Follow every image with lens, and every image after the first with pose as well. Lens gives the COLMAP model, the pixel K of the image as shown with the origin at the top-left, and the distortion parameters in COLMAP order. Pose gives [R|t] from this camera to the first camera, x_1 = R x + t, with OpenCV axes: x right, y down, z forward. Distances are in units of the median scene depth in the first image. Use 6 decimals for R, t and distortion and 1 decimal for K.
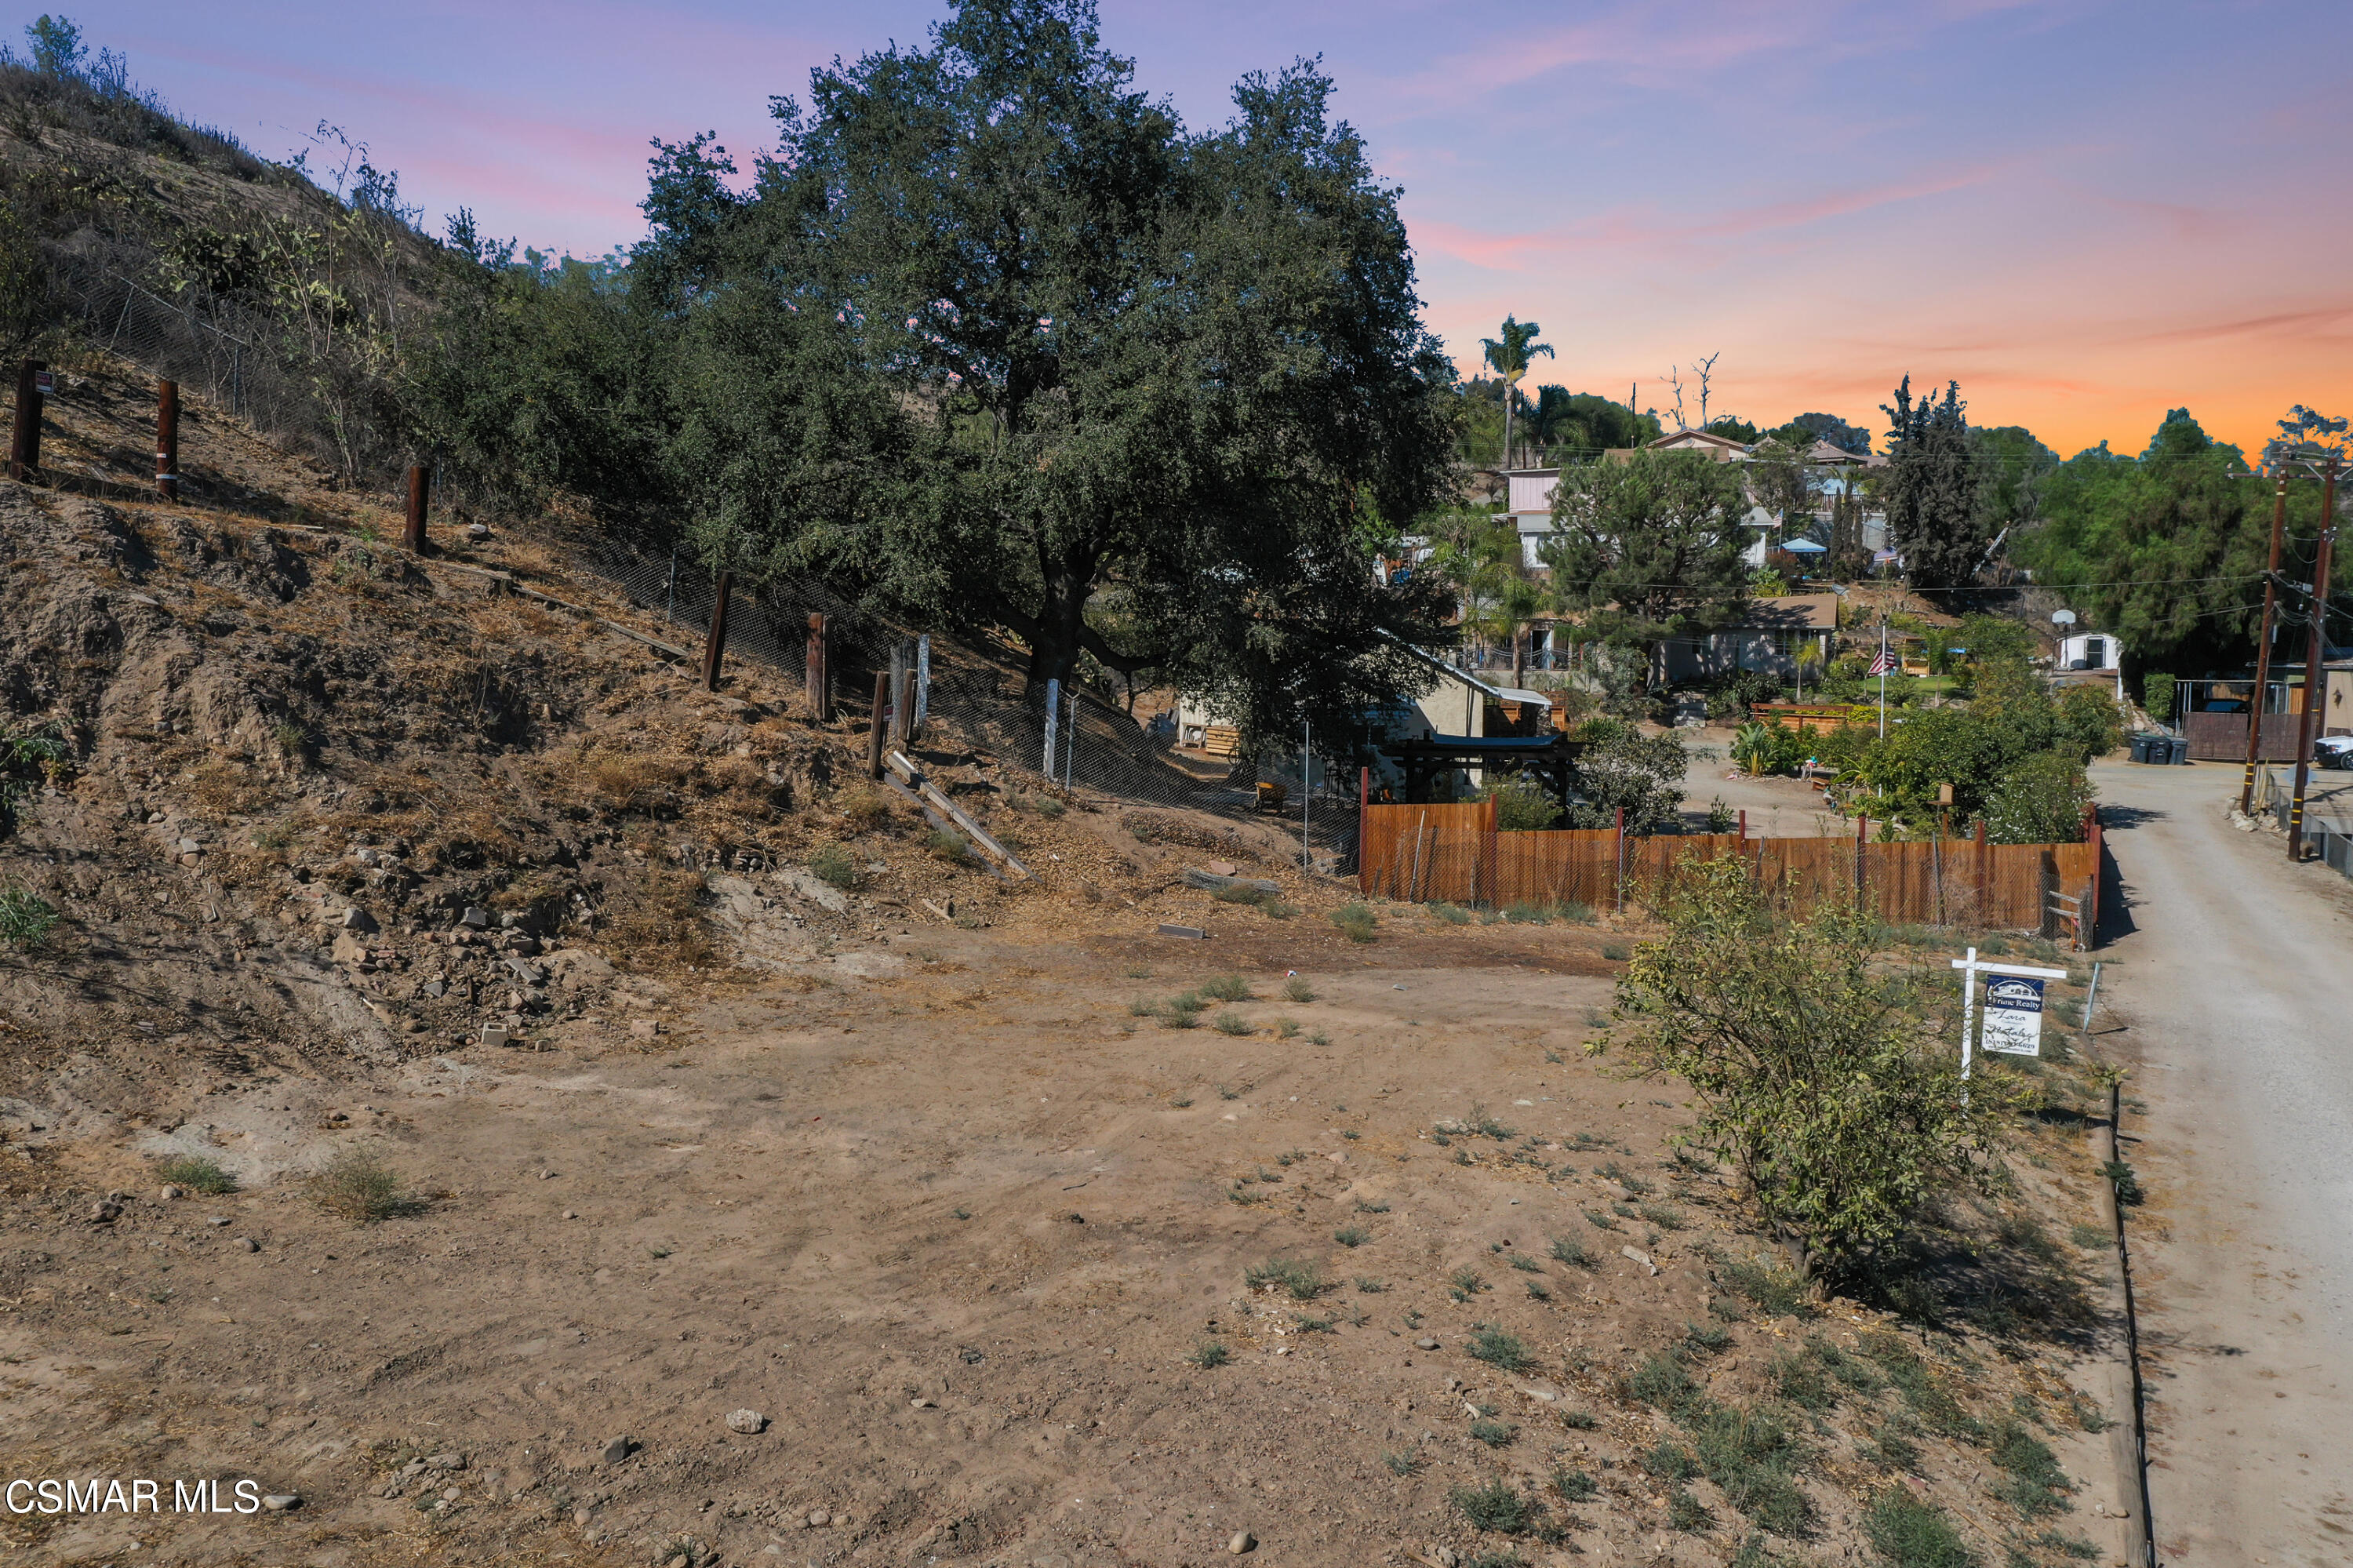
lens RADIAL K [[1874.5, 0, 1171.7], [0, 1874.5, 780.7], [0, 0, 1]] dist [0.020686, 0.011473]
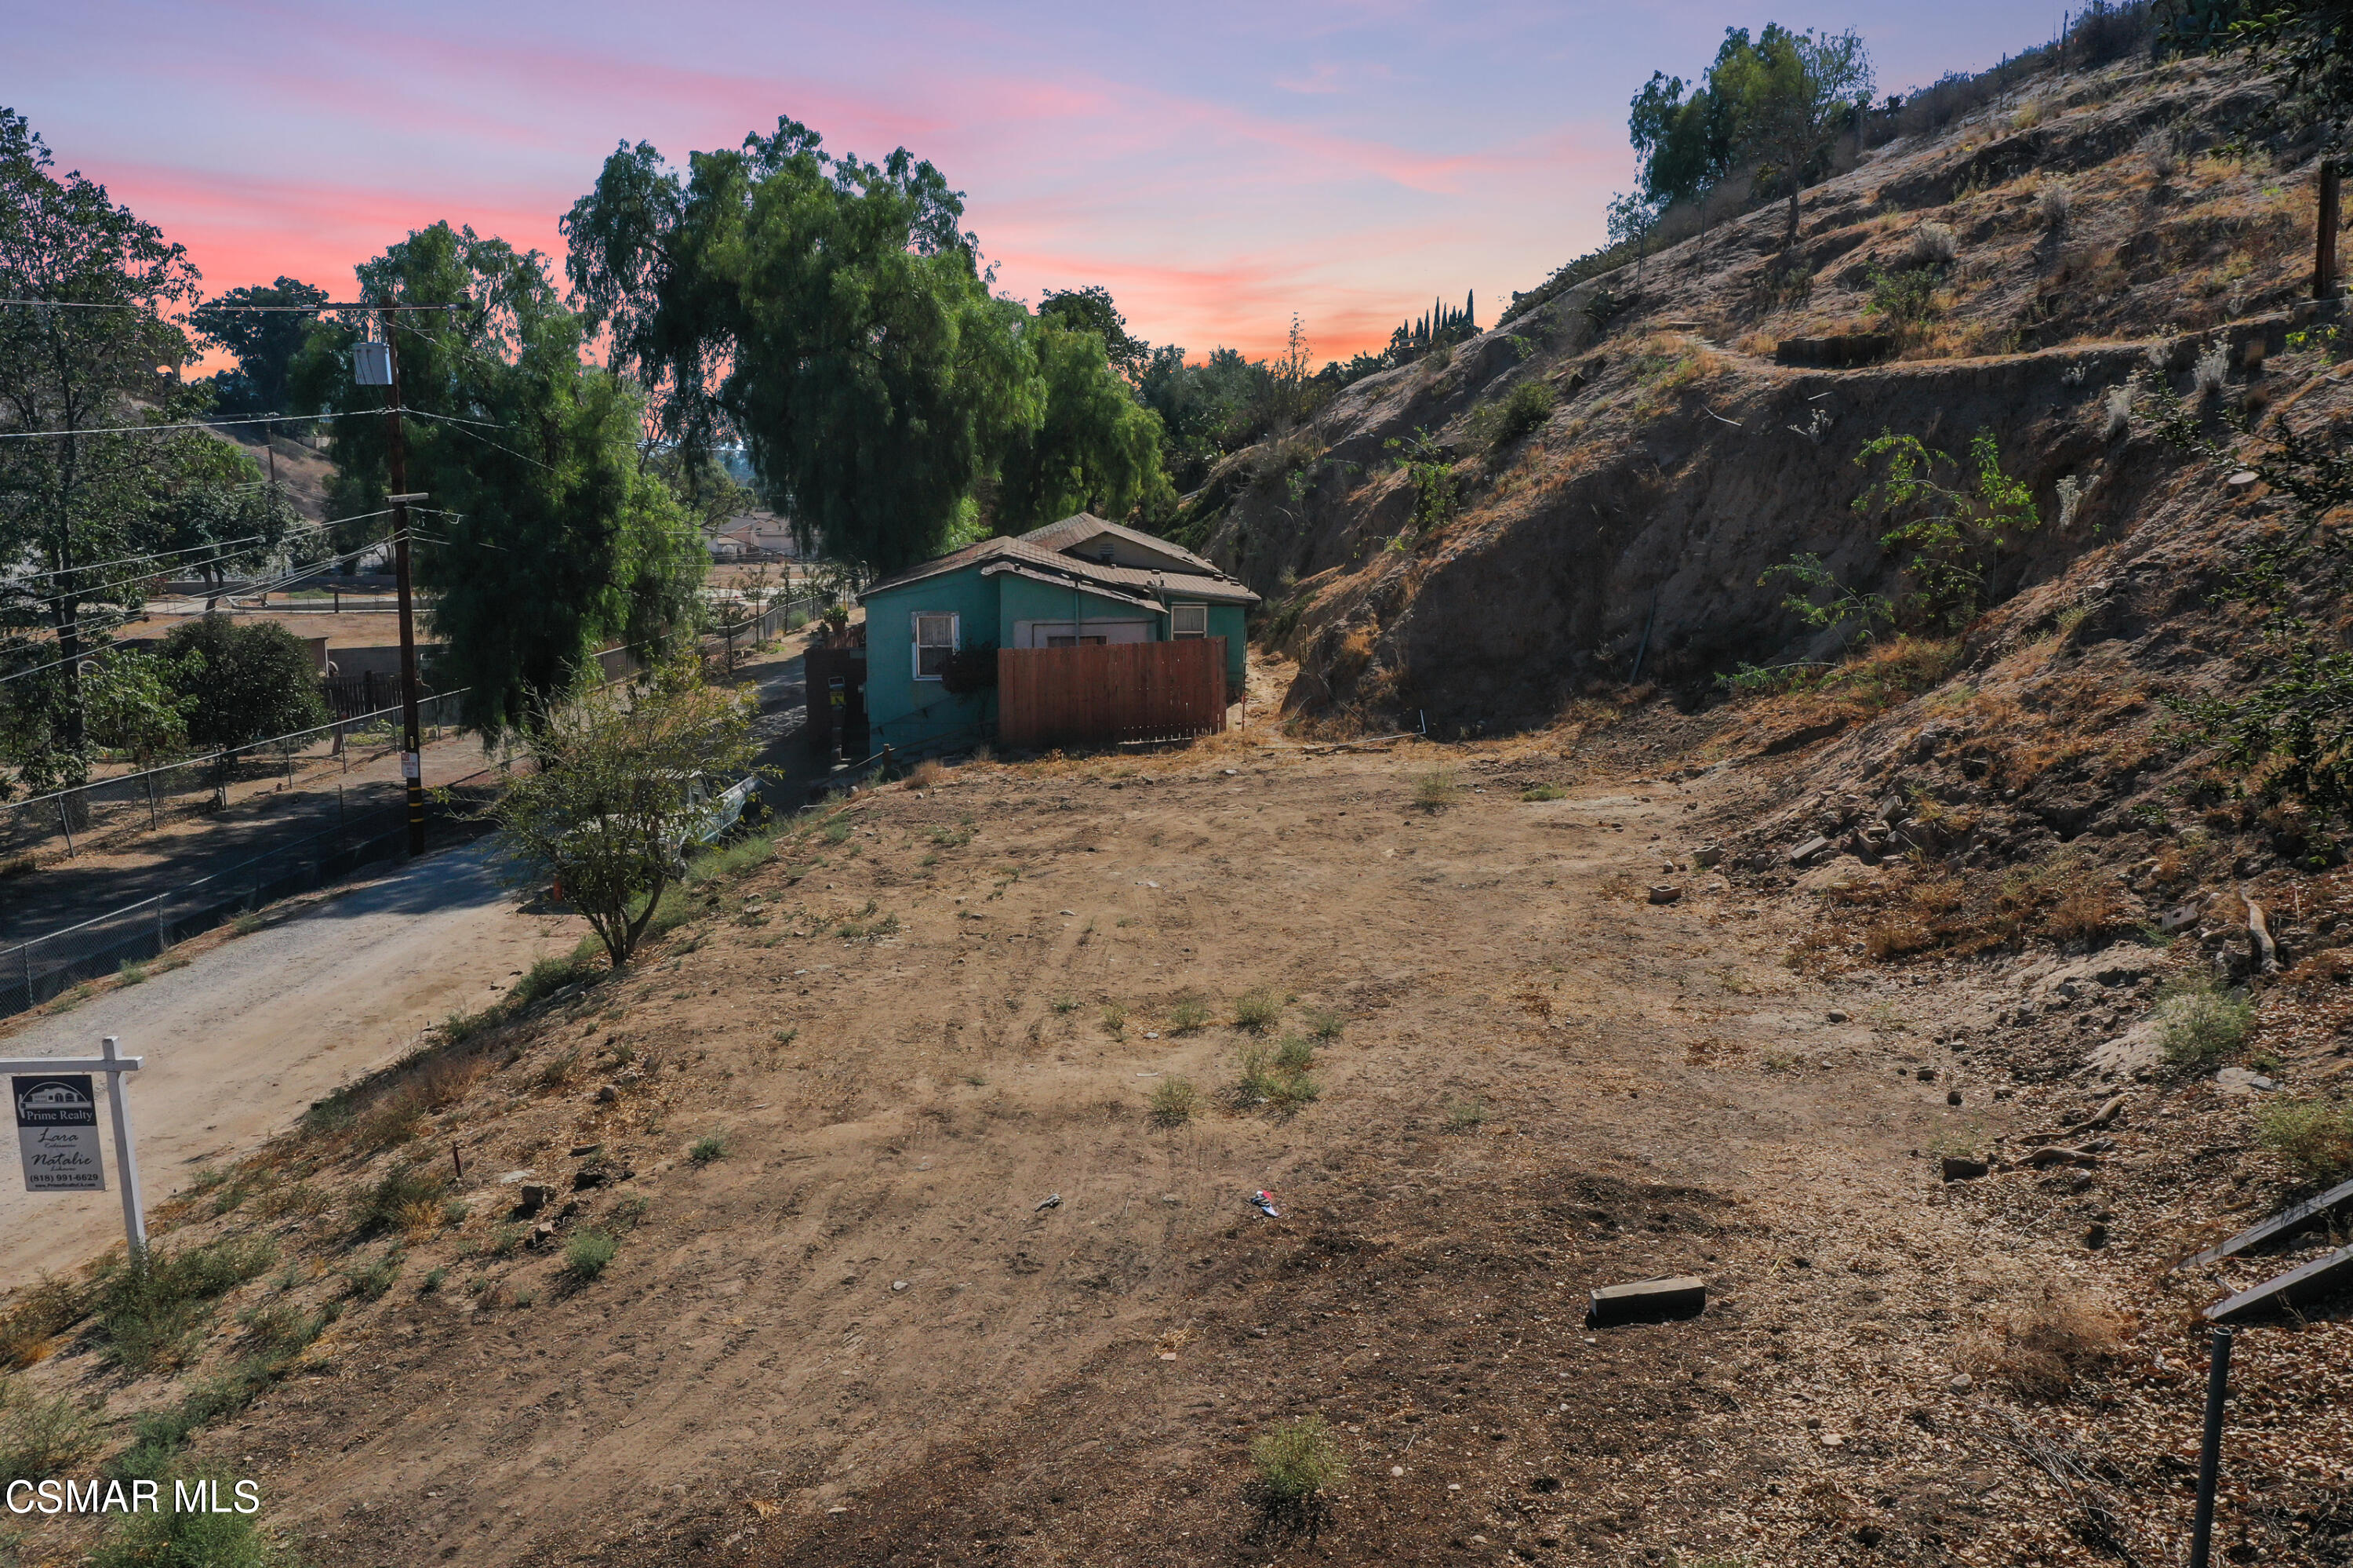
lens RADIAL K [[1874.5, 0, 1171.7], [0, 1874.5, 780.7], [0, 0, 1]] dist [0.020686, 0.011473]
pose [[-0.934443, 0.059747, -0.351064, 0.317060], [-0.032485, 0.967414, 0.251108, -0.171342], [0.354627, 0.246050, -0.902053, 1.718568]]
